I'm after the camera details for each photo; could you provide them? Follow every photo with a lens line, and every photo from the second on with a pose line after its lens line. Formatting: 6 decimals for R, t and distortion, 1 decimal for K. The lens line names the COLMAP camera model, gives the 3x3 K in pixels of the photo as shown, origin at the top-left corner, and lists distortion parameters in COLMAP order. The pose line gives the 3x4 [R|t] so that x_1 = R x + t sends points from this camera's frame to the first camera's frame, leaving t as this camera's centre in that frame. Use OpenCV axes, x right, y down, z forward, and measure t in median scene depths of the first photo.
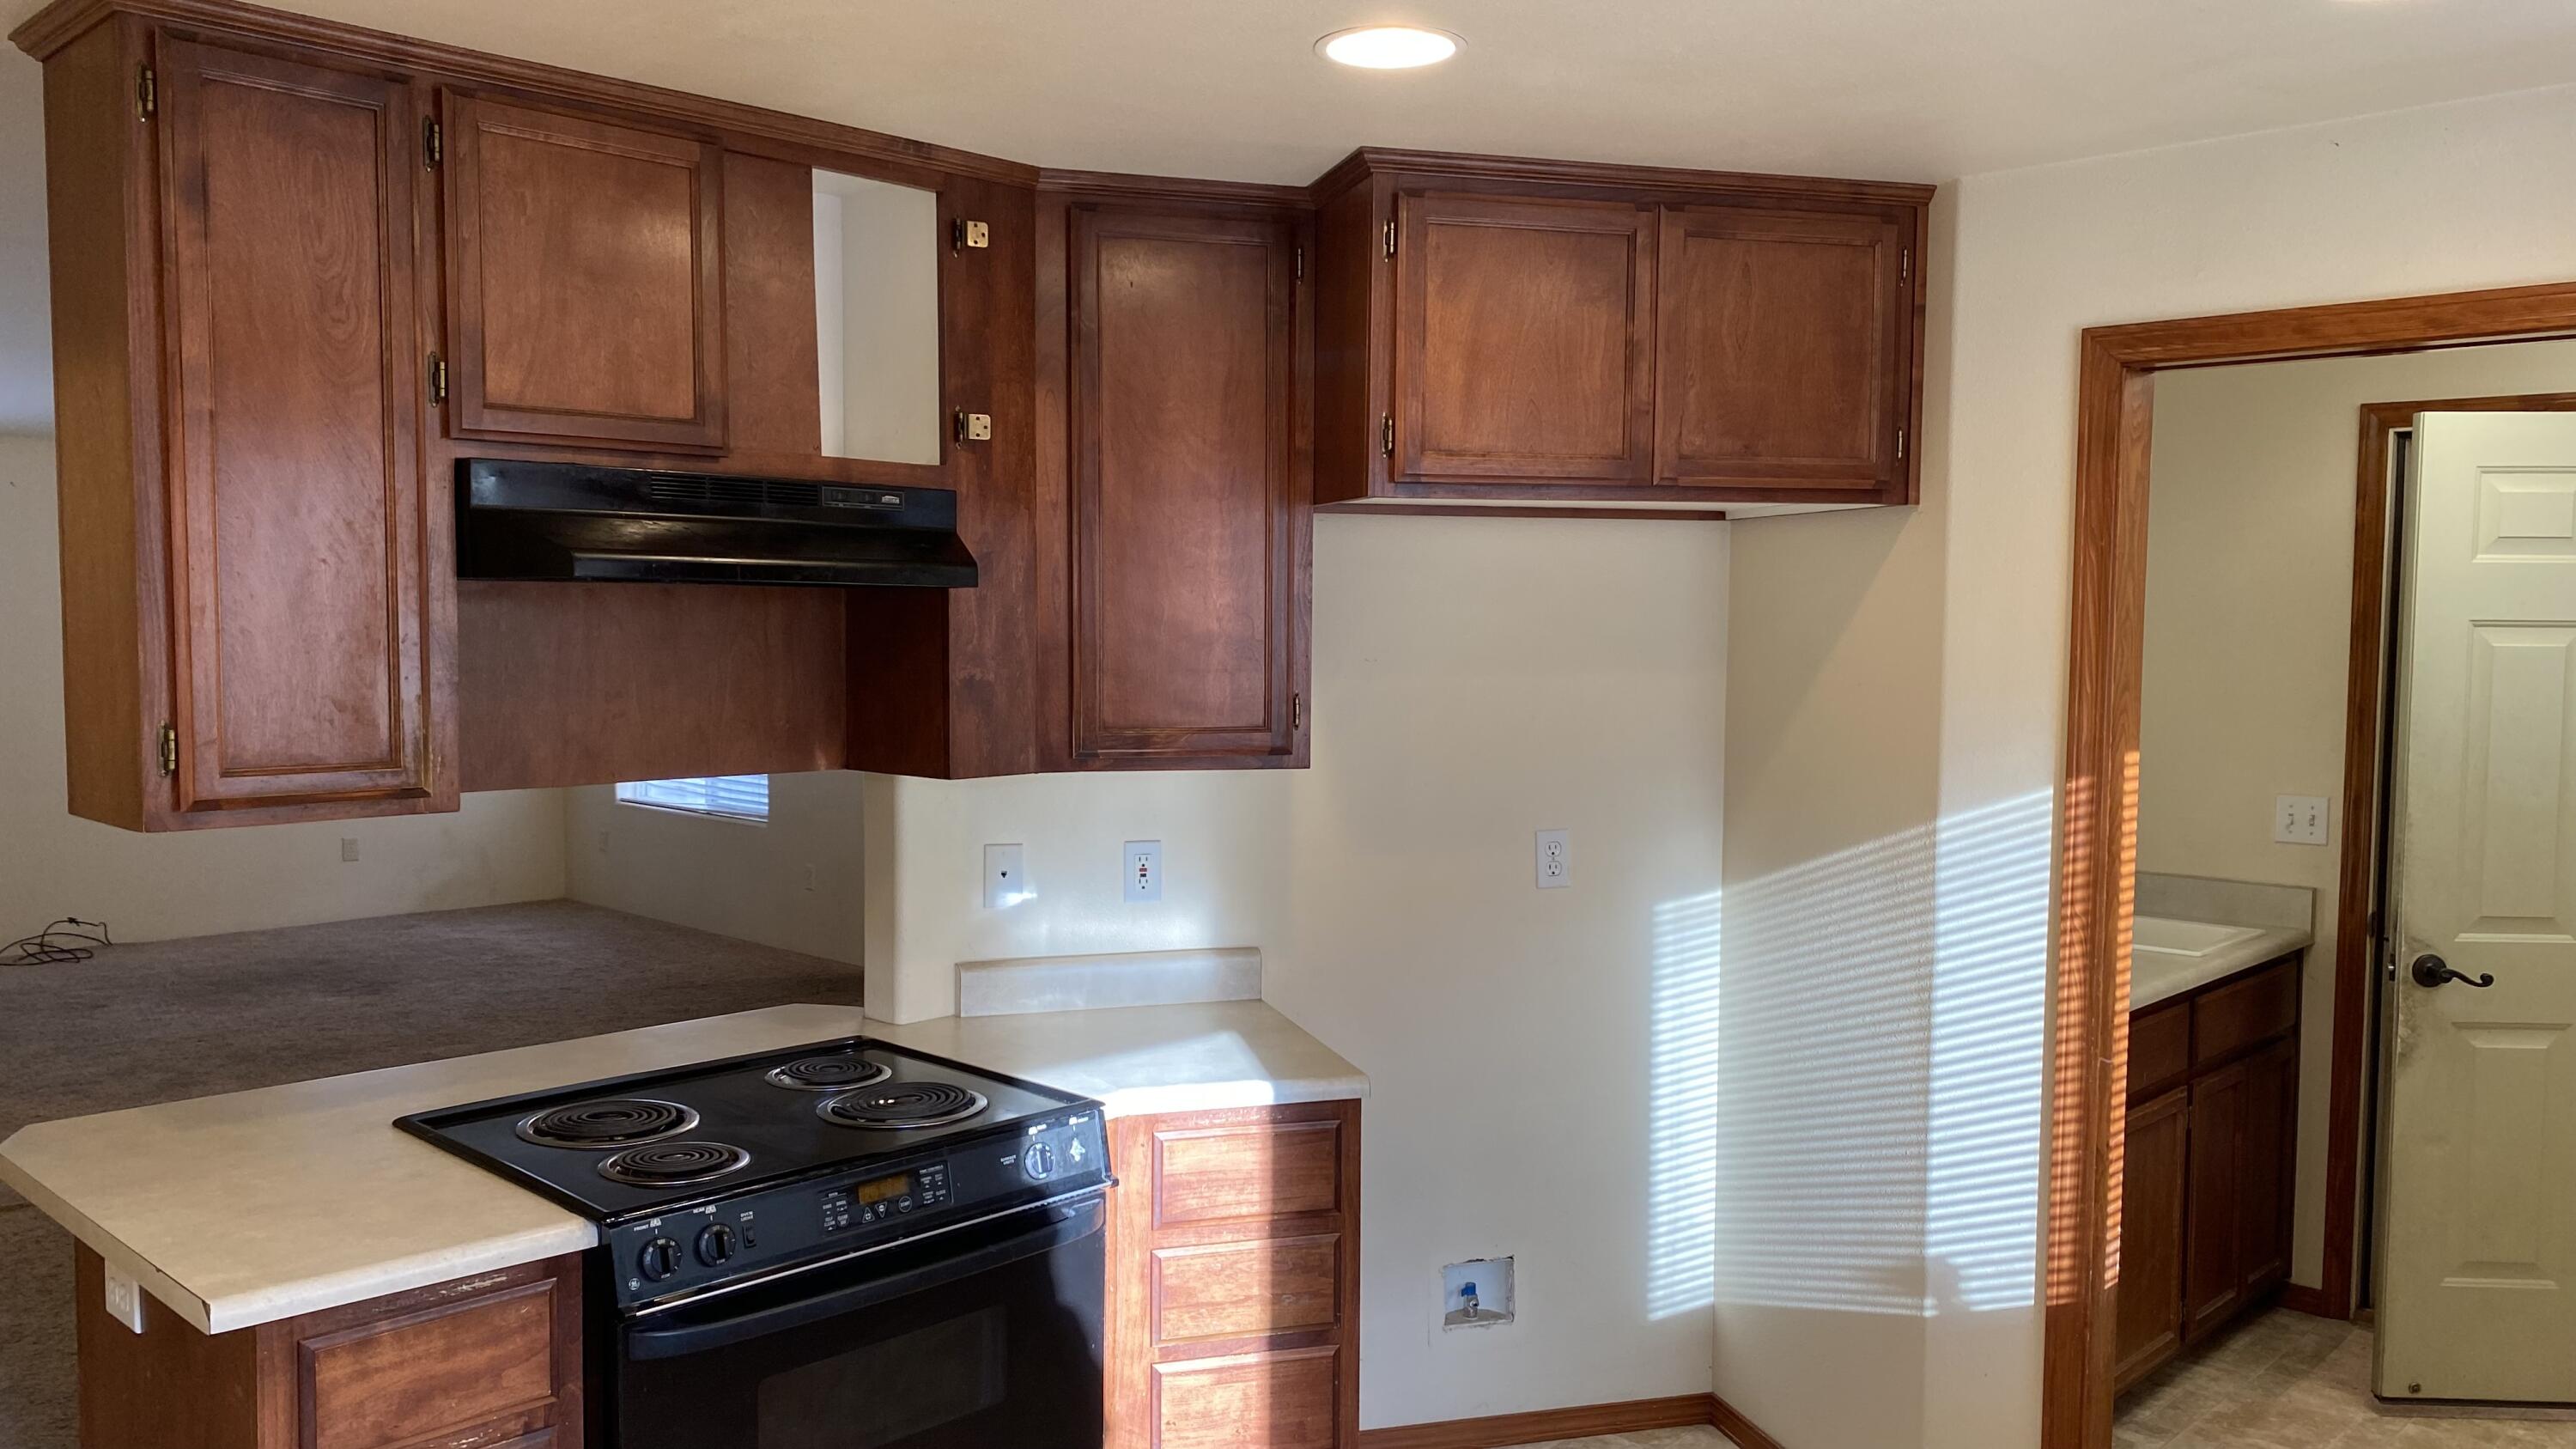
lens RADIAL K [[1948.1, 0, 1284.5], [0, 1948.1, 730.7], [0, 0, 1]] dist [0.014402, 0.003116]
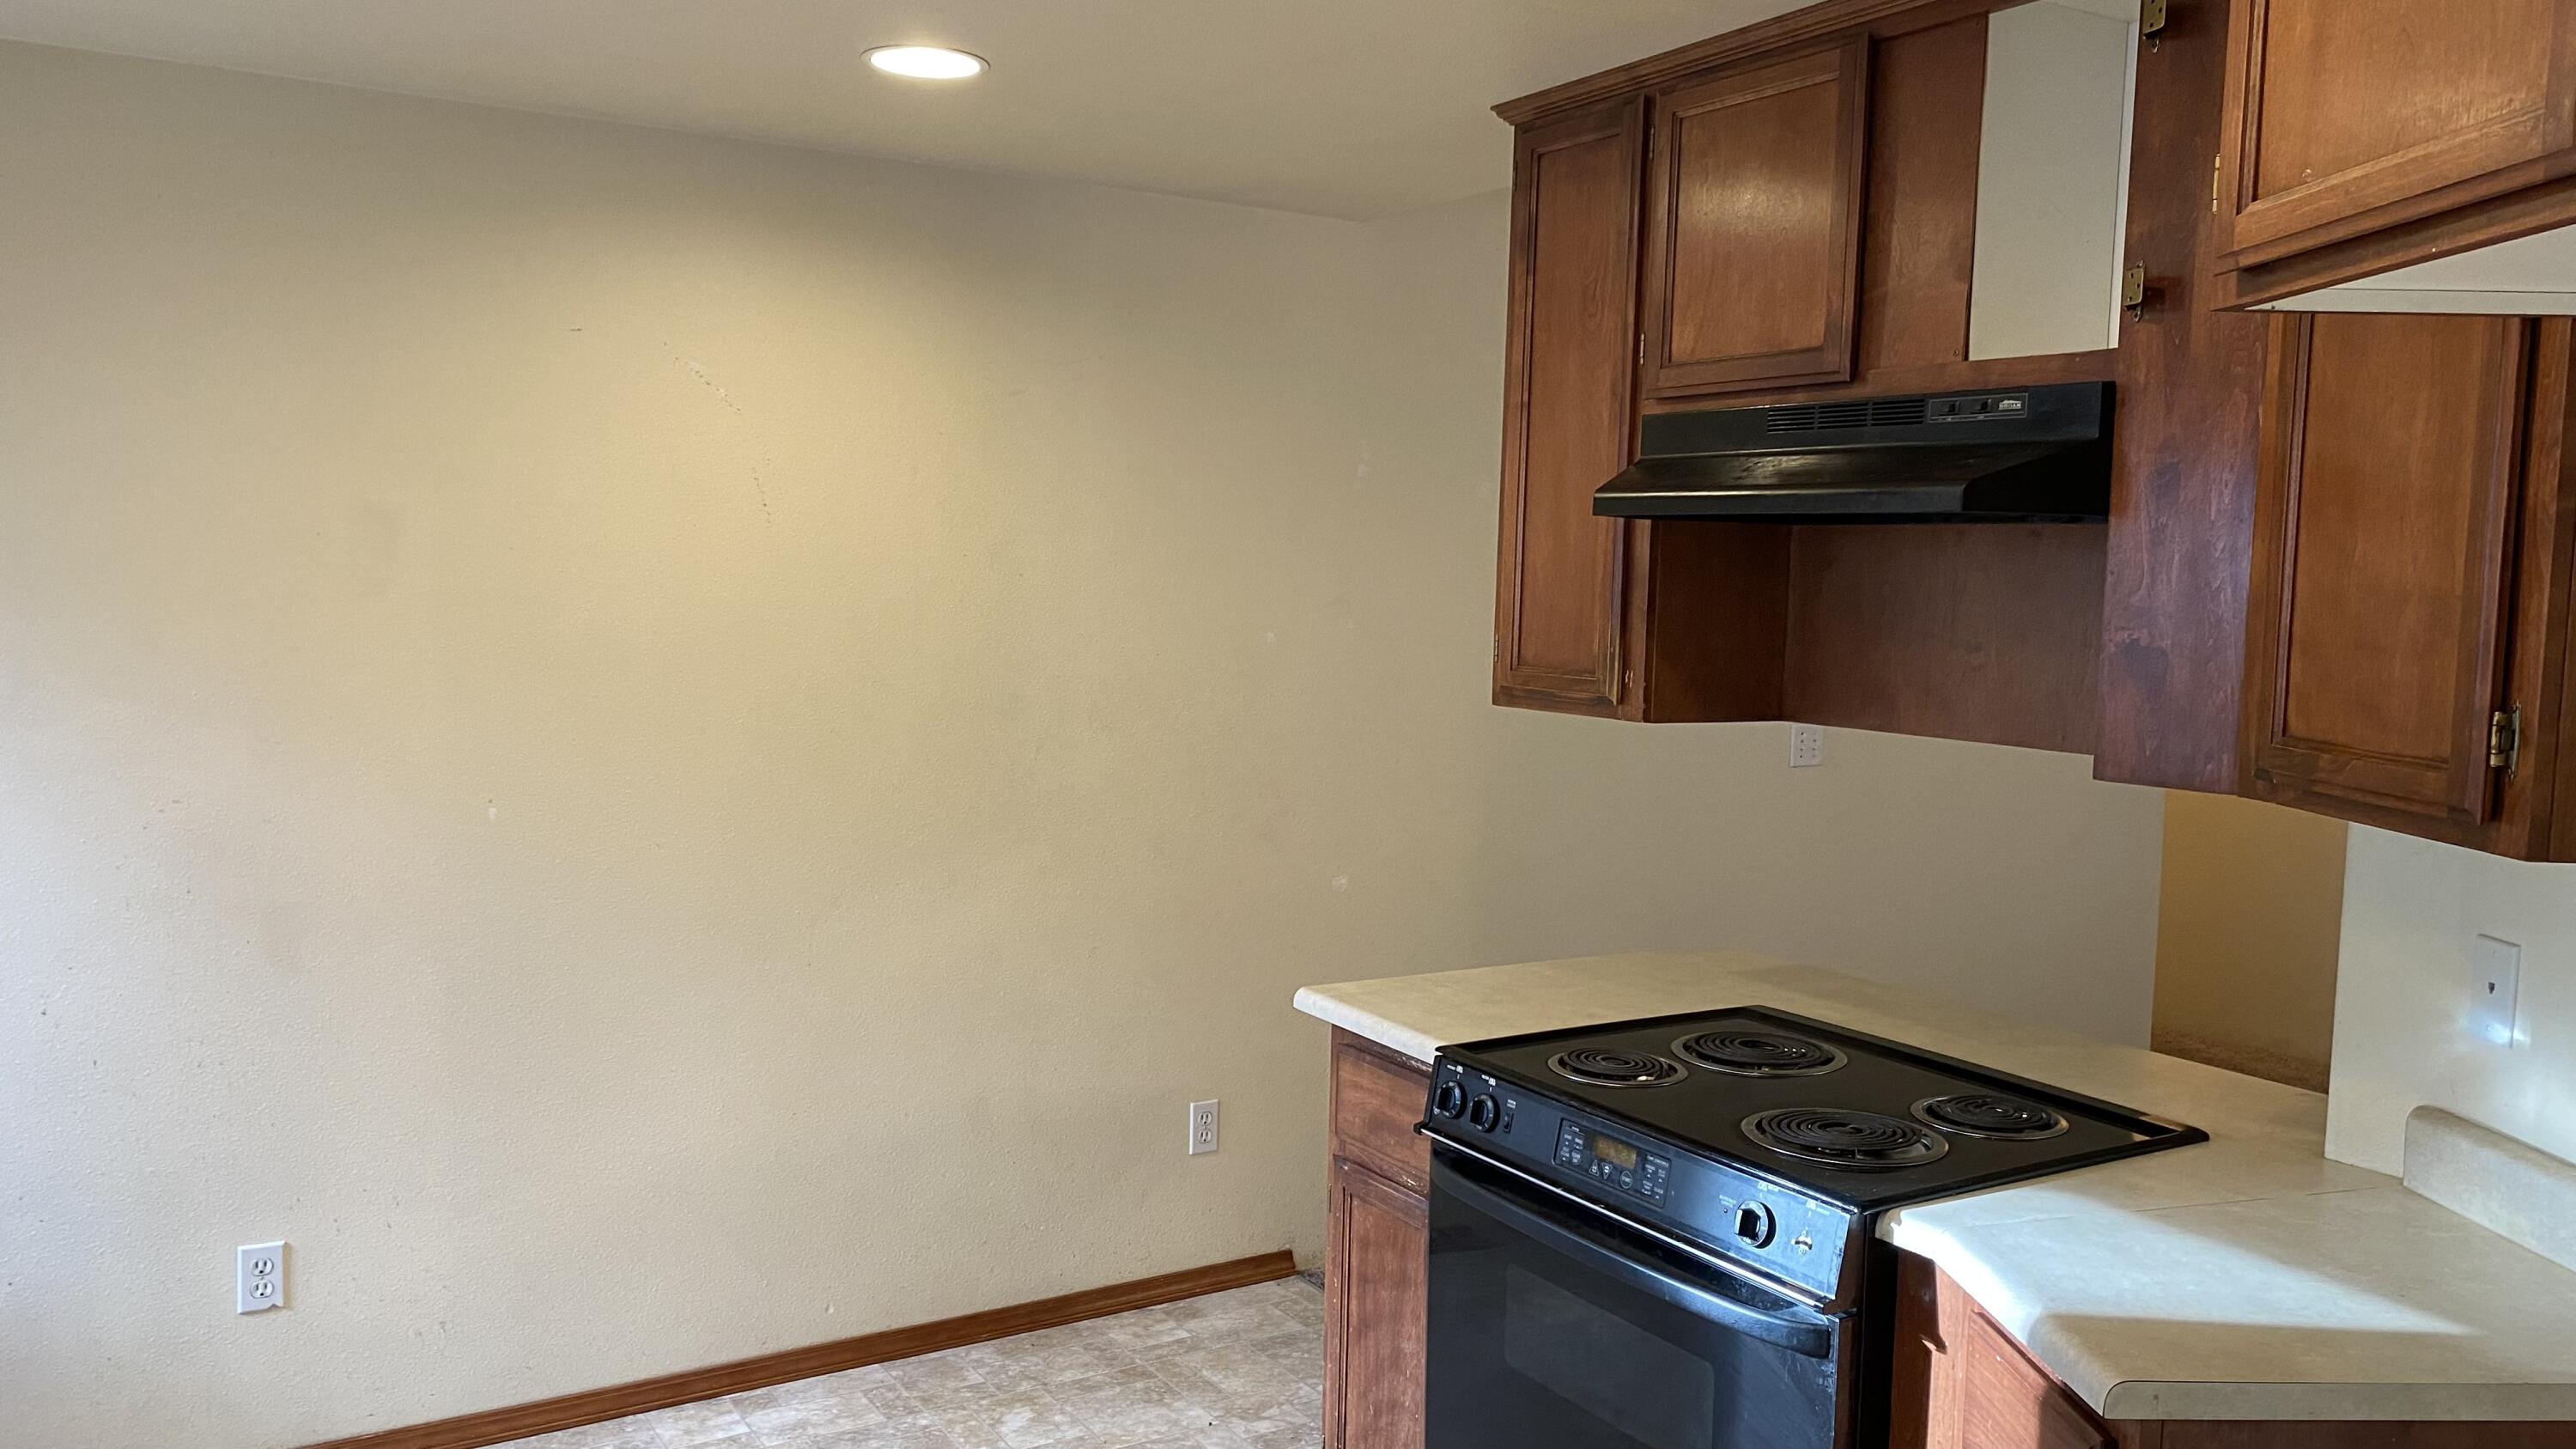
lens RADIAL K [[1948.1, 0, 1270.0], [0, 1948.1, 740.8], [0, 0, 1]] dist [0.014402, 0.003116]
pose [[-0.251516, 0.071126, -0.965236, 0.658378], [-0.089116, 0.991358, 0.096273, -0.034358], [0.963742, 0.110232, -0.243003, 0.940276]]
